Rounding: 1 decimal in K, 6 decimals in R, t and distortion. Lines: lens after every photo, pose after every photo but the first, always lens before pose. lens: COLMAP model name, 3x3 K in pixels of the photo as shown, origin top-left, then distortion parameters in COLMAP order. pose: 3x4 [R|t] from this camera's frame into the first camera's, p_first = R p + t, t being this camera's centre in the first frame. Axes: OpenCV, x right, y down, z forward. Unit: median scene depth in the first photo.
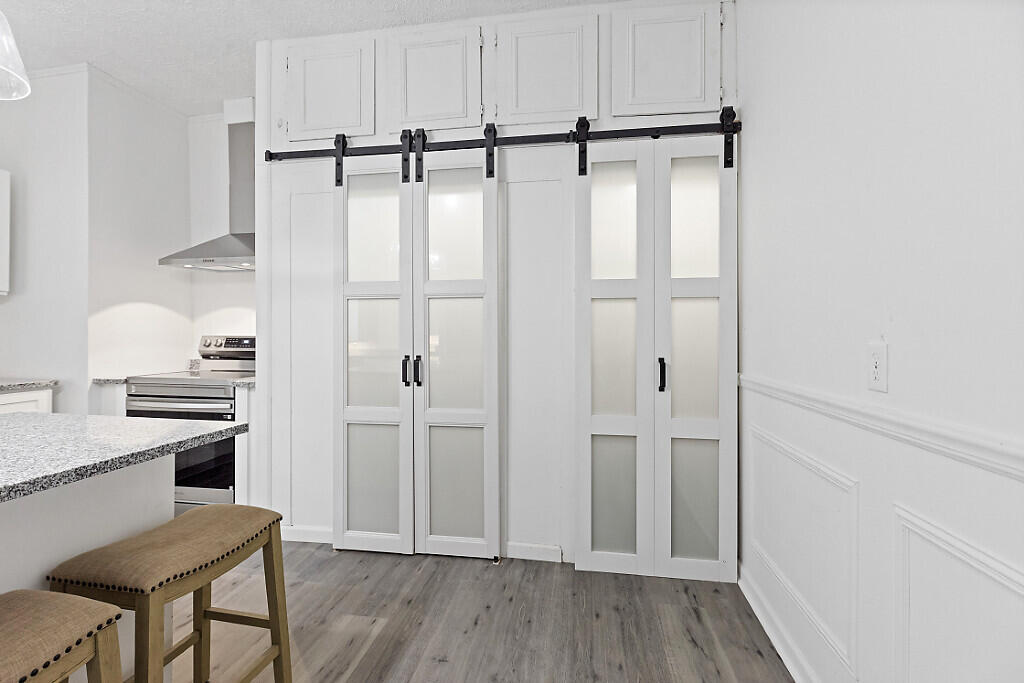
lens RADIAL K [[477.7, 0, 510.5], [0, 477.7, 330.9], [0, 0, 1]] dist [-0.000621, -0.000121]
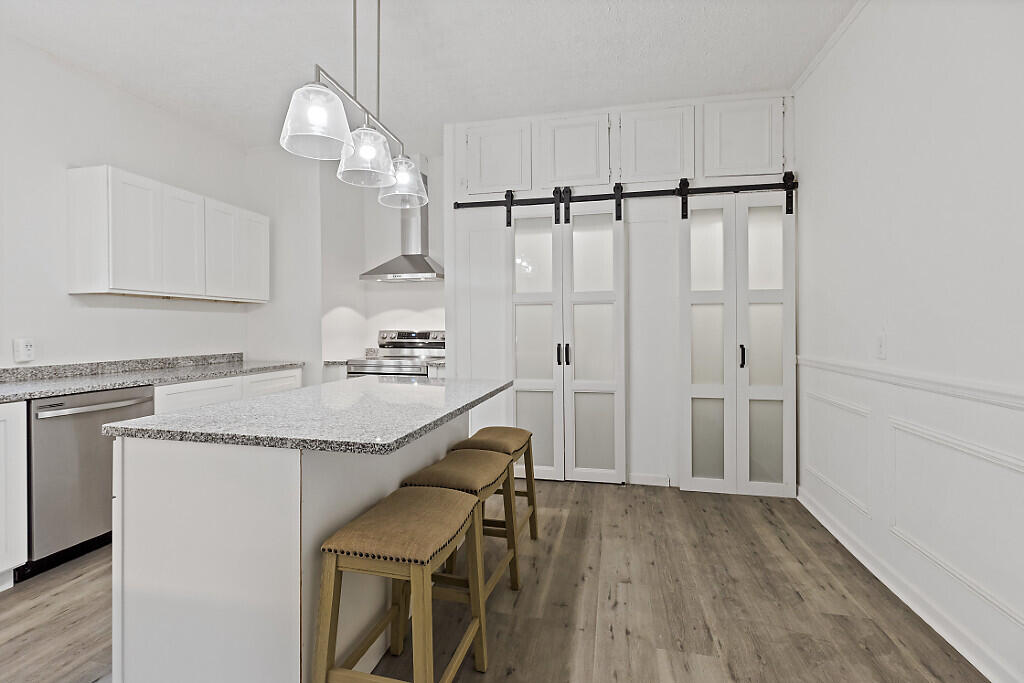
lens RADIAL K [[483.4, 0, 512.6], [0, 483.4, 326.4], [0, 0, 1]] dist [0.000557, 0.000040]
pose [[0.998235, -0.004295, -0.059229, -0.279268], [0.004472, 0.999986, 0.002862, -0.005818], [0.059216, -0.003122, 0.998240, -0.487184]]
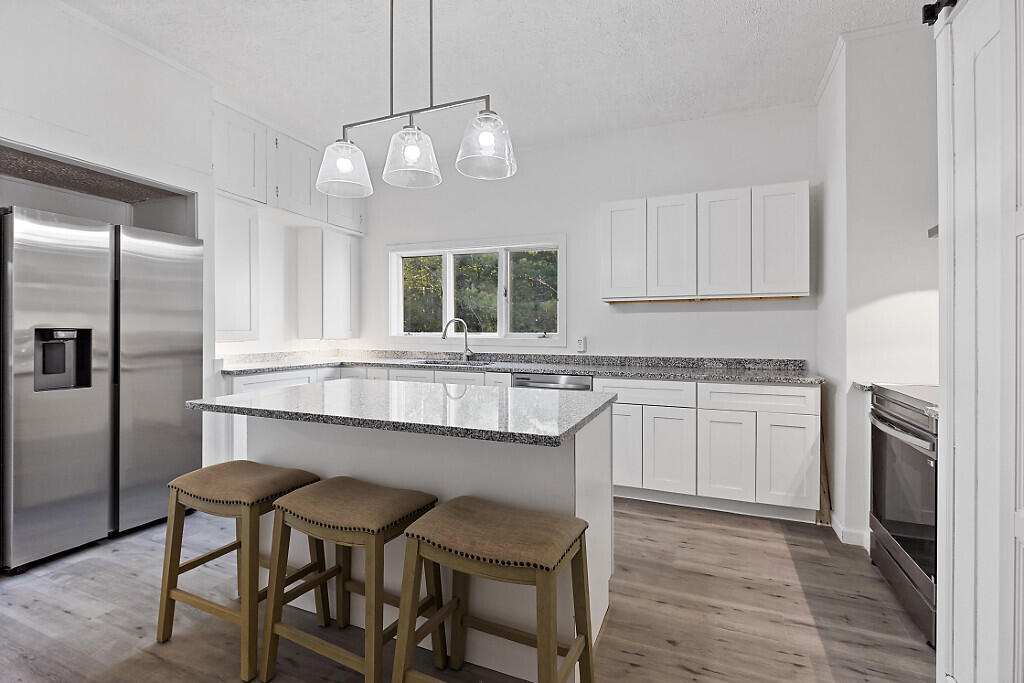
lens RADIAL K [[477.7, 0, 510.5], [0, 477.7, 330.9], [0, 0, 1]] dist [-0.000621, -0.000121]
pose [[-0.257051, -0.002277, -0.966395, 0.175730], [0.005767, 0.999976, -0.003890, 0.006040], [0.966381, -0.006573, -0.257032, 0.709085]]
